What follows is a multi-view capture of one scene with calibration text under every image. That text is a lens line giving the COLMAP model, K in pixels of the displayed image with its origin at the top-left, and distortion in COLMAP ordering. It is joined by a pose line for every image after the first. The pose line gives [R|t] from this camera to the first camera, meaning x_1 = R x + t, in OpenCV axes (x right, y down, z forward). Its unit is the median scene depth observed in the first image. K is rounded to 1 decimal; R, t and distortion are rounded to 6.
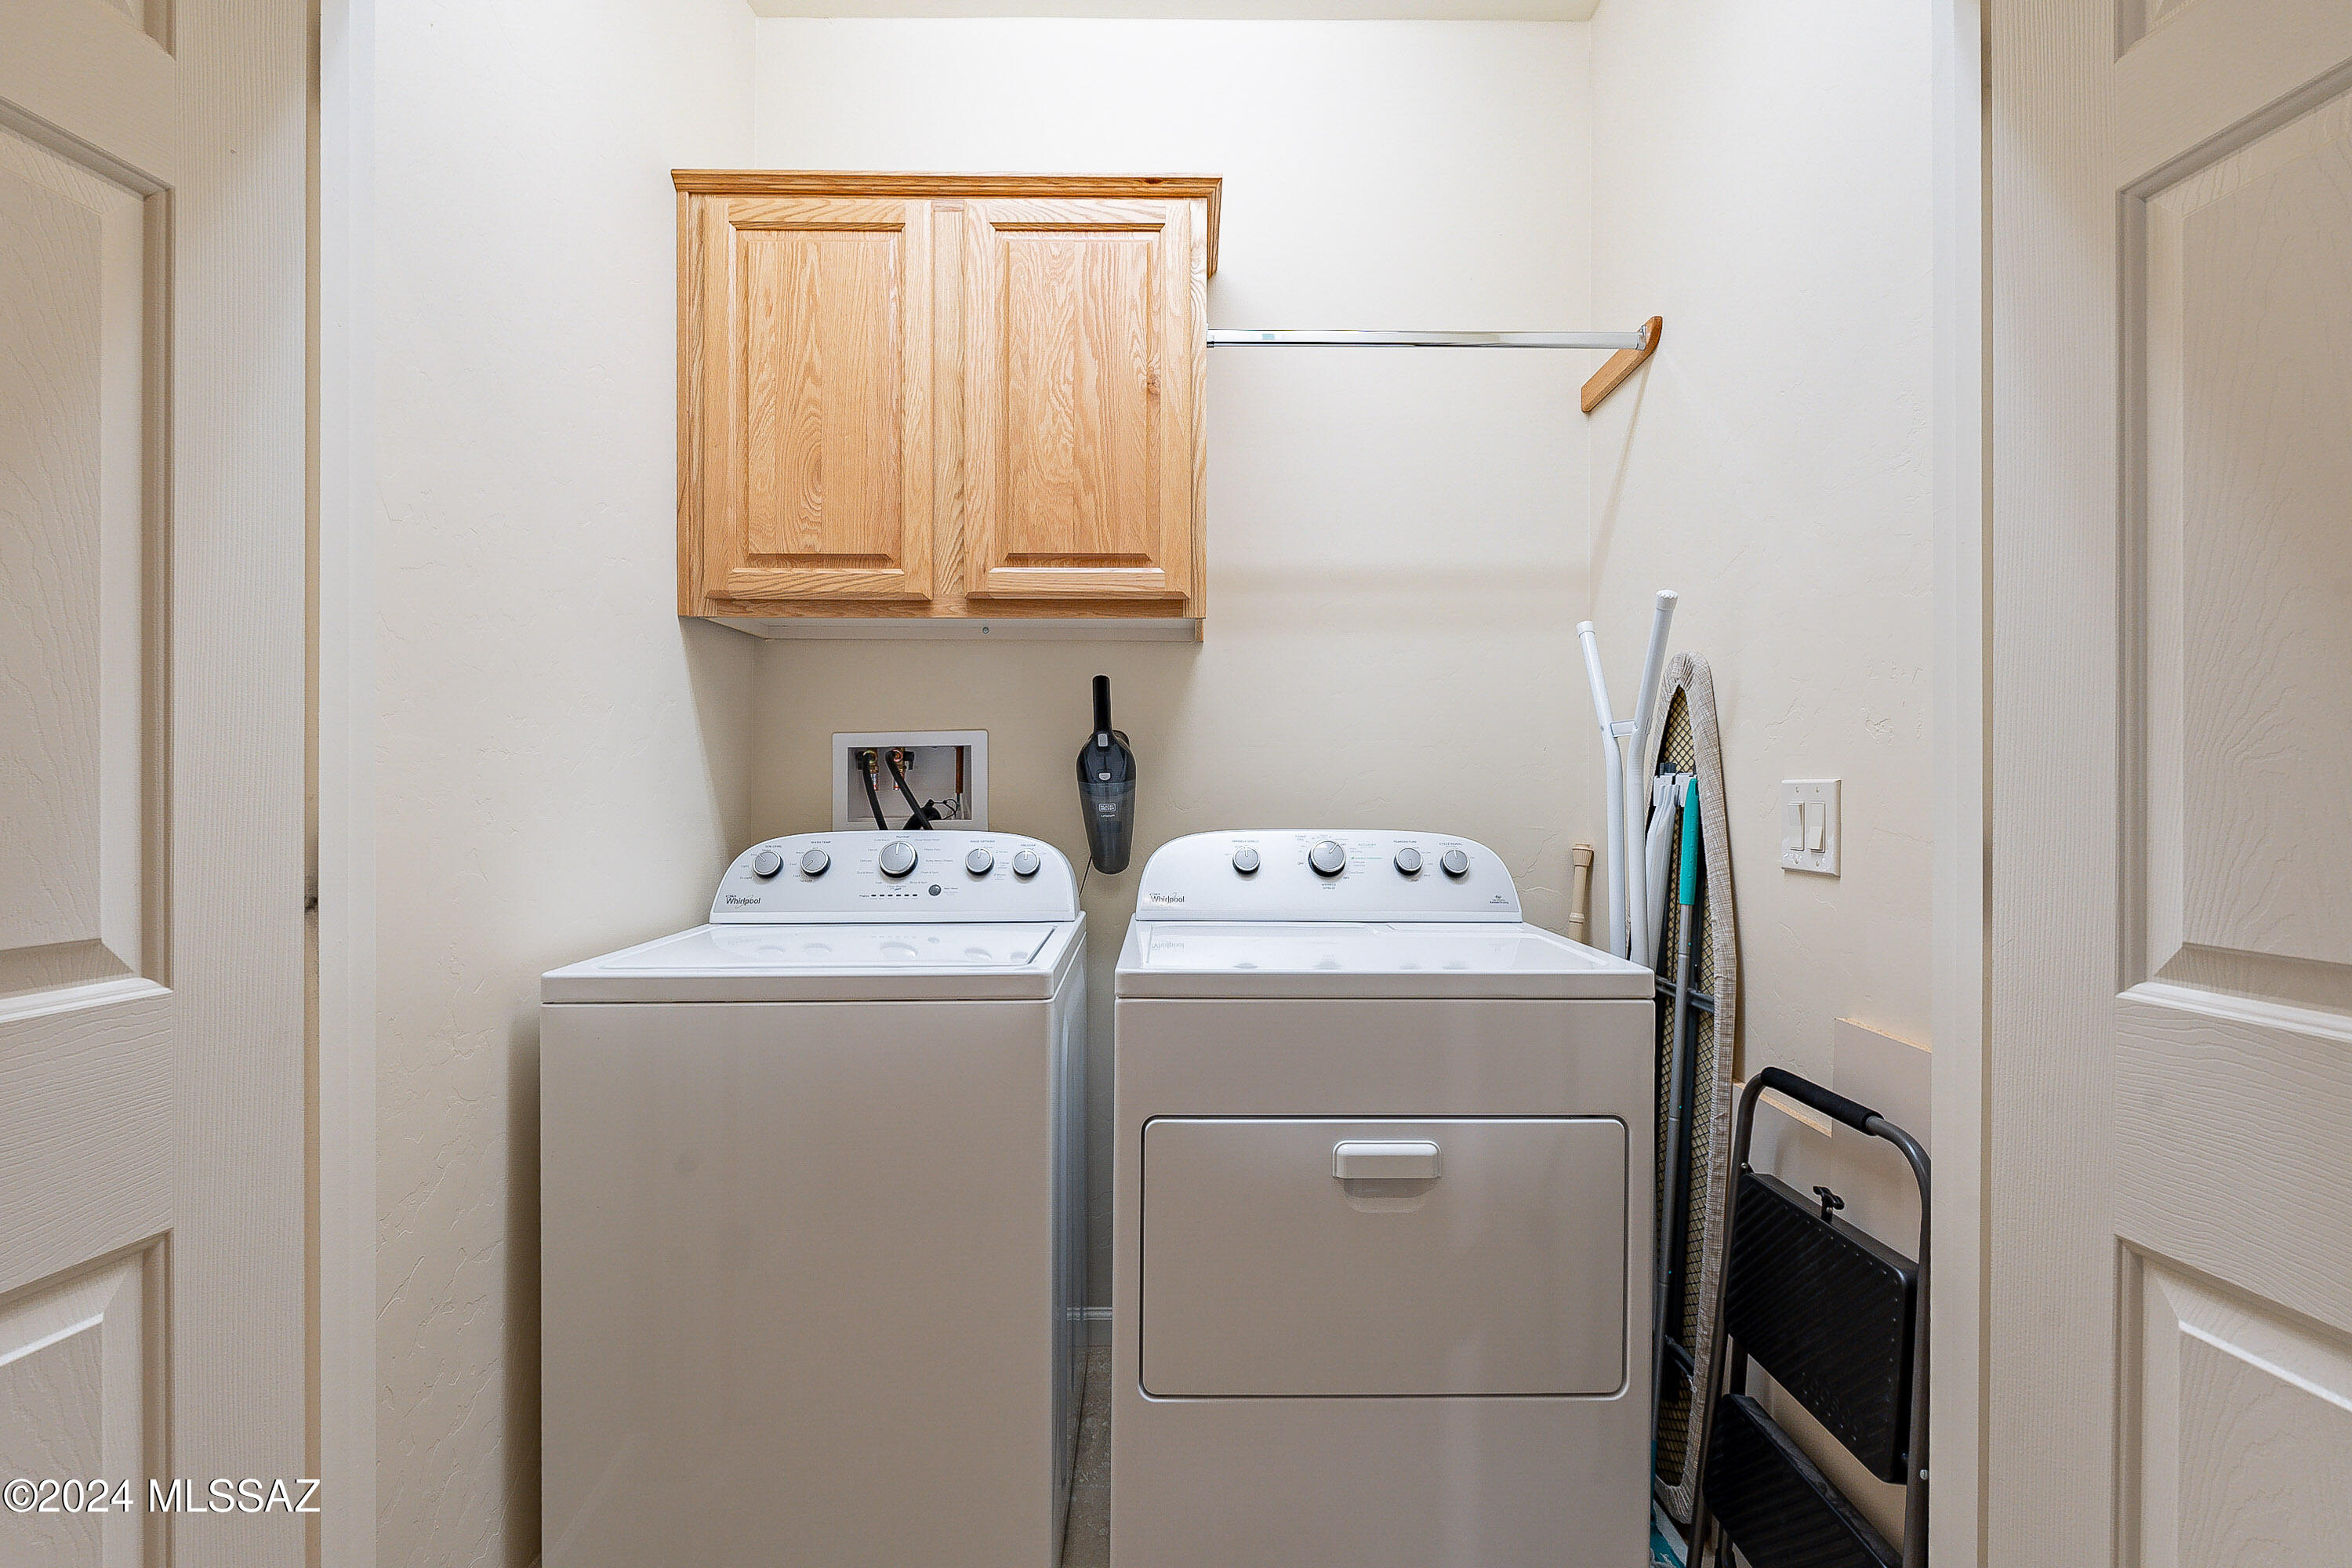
lens RADIAL K [[1134.6, 0, 1173.1], [0, 1134.6, 788.5], [0, 0, 1]] dist [-0.003155, 0.001798]
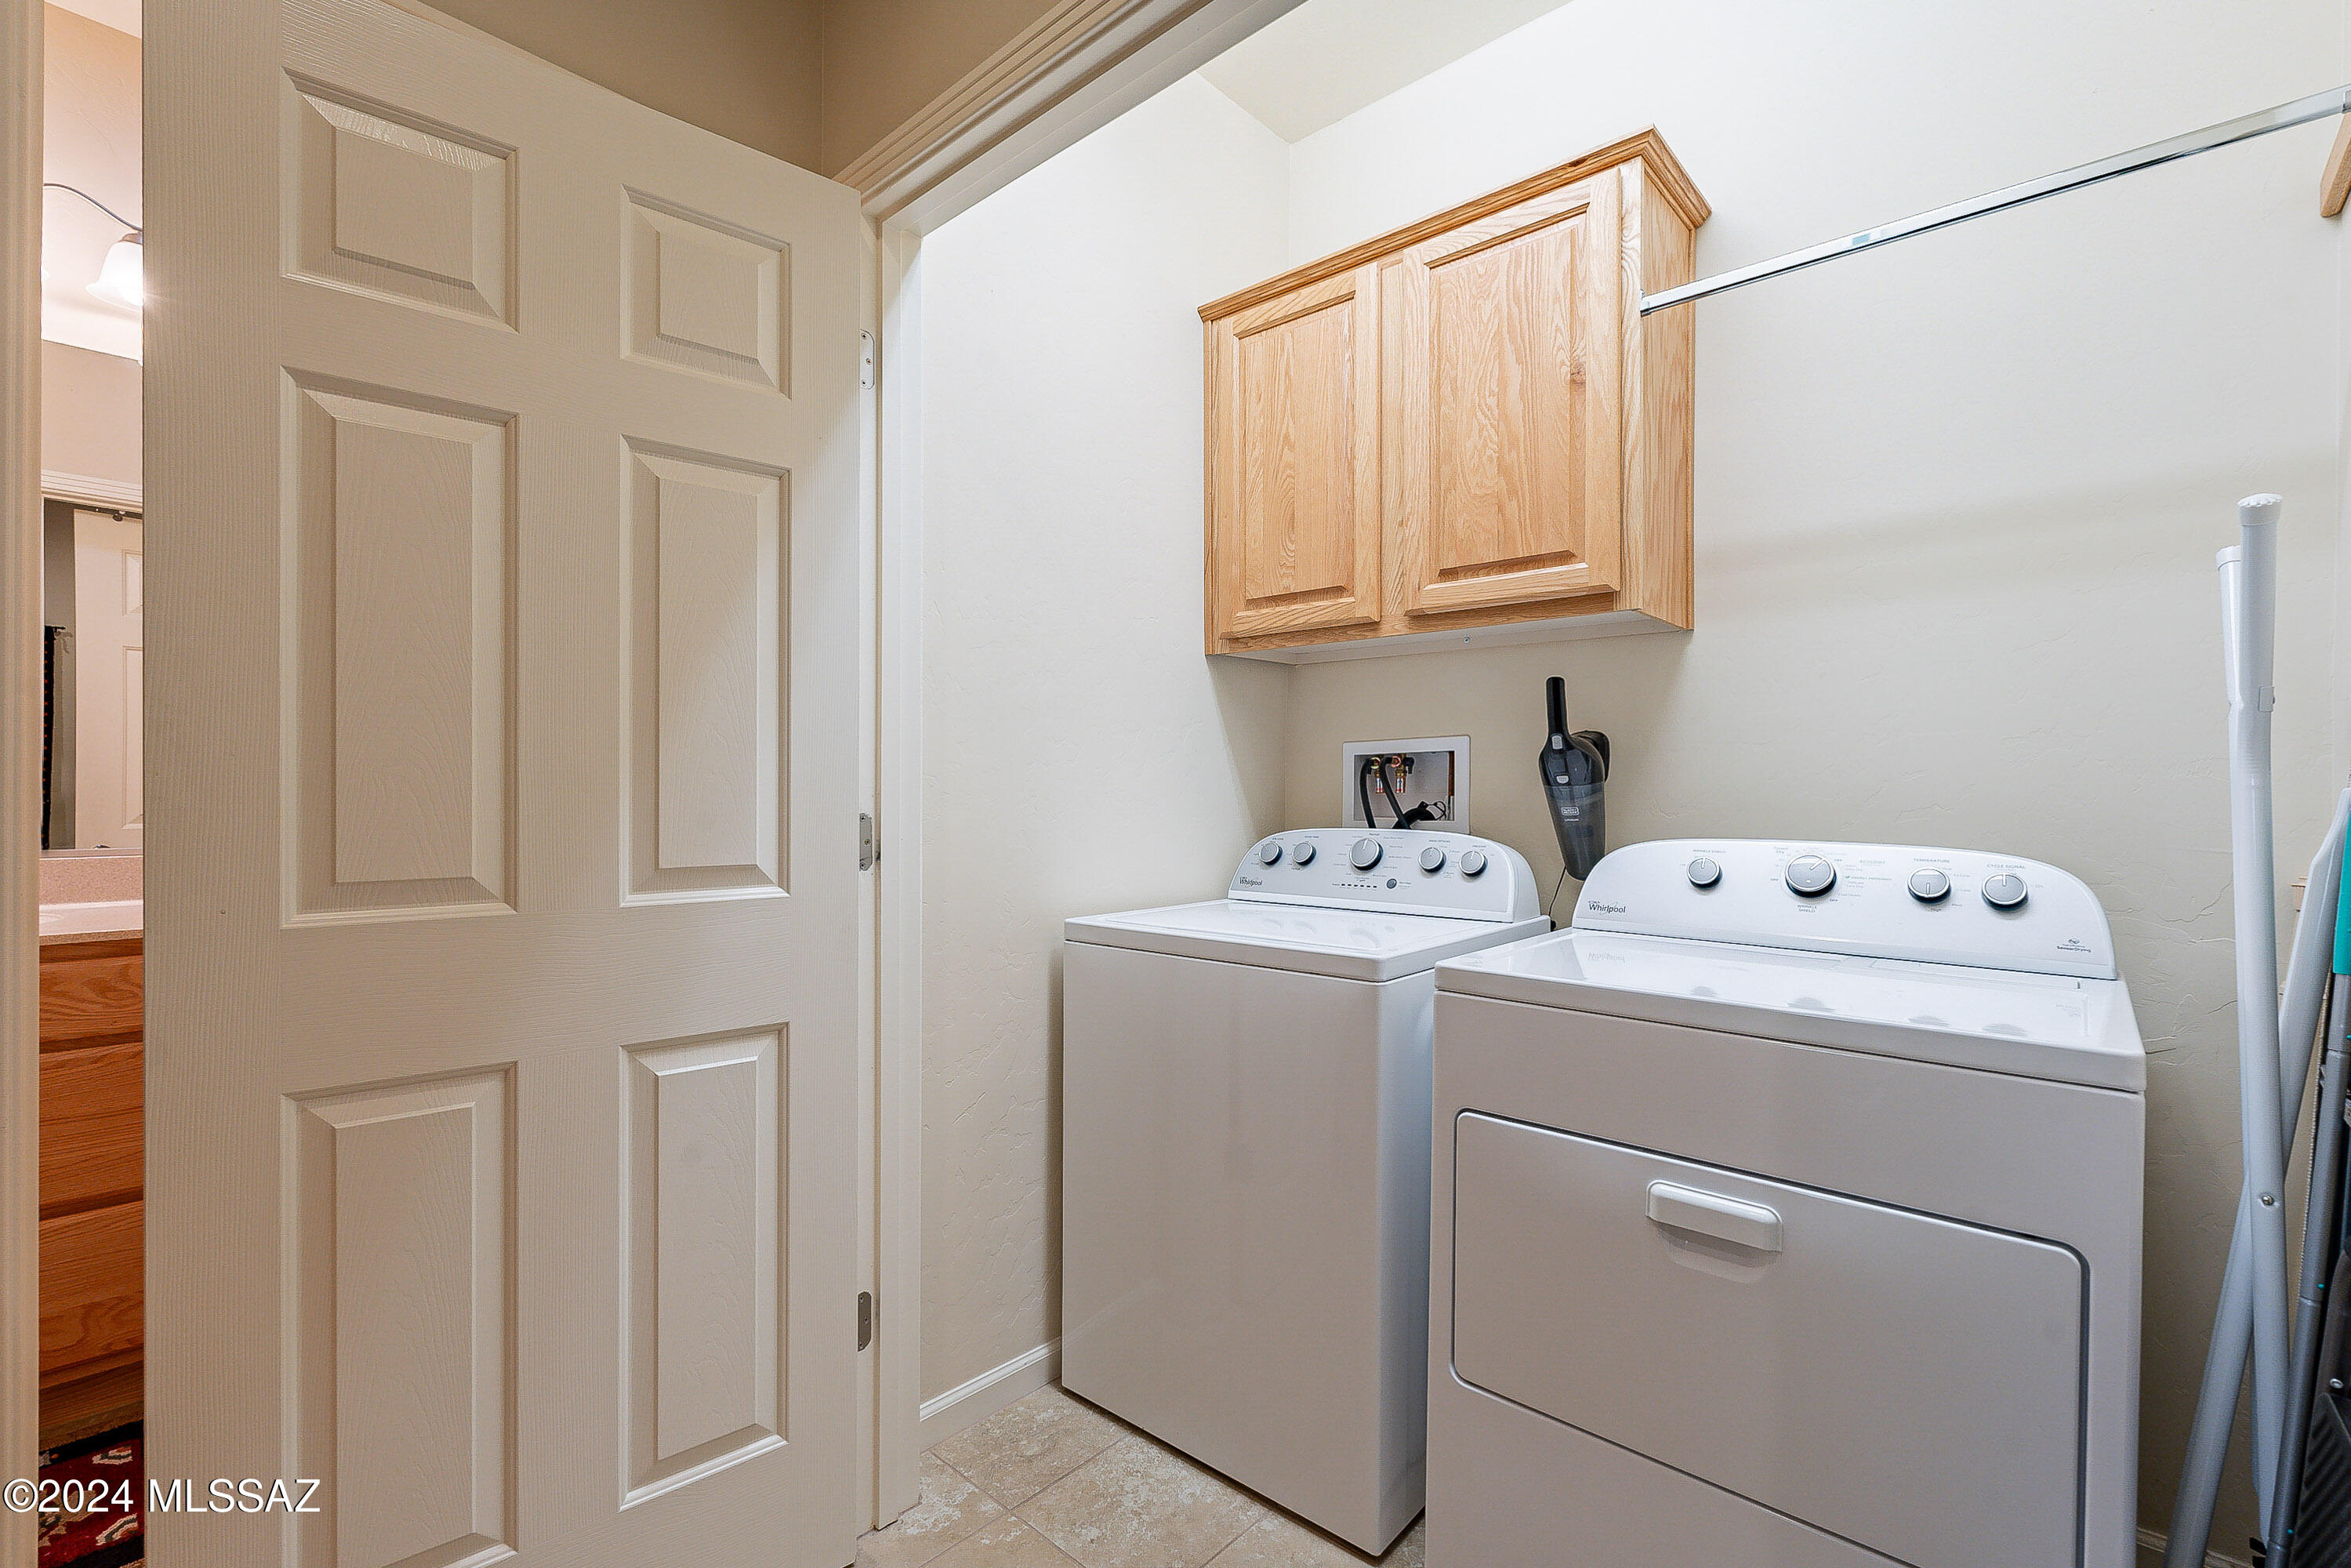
lens RADIAL K [[1134.2, 0, 1097.0], [0, 1134.2, 796.2], [0, 0, 1]] dist [-0.003155, 0.001798]
pose [[0.681005, 0.006352, -0.732252, 0.414801], [-0.004681, 0.999980, 0.004322, 0.001387], [0.732264, 0.000484, 0.681021, 0.043090]]
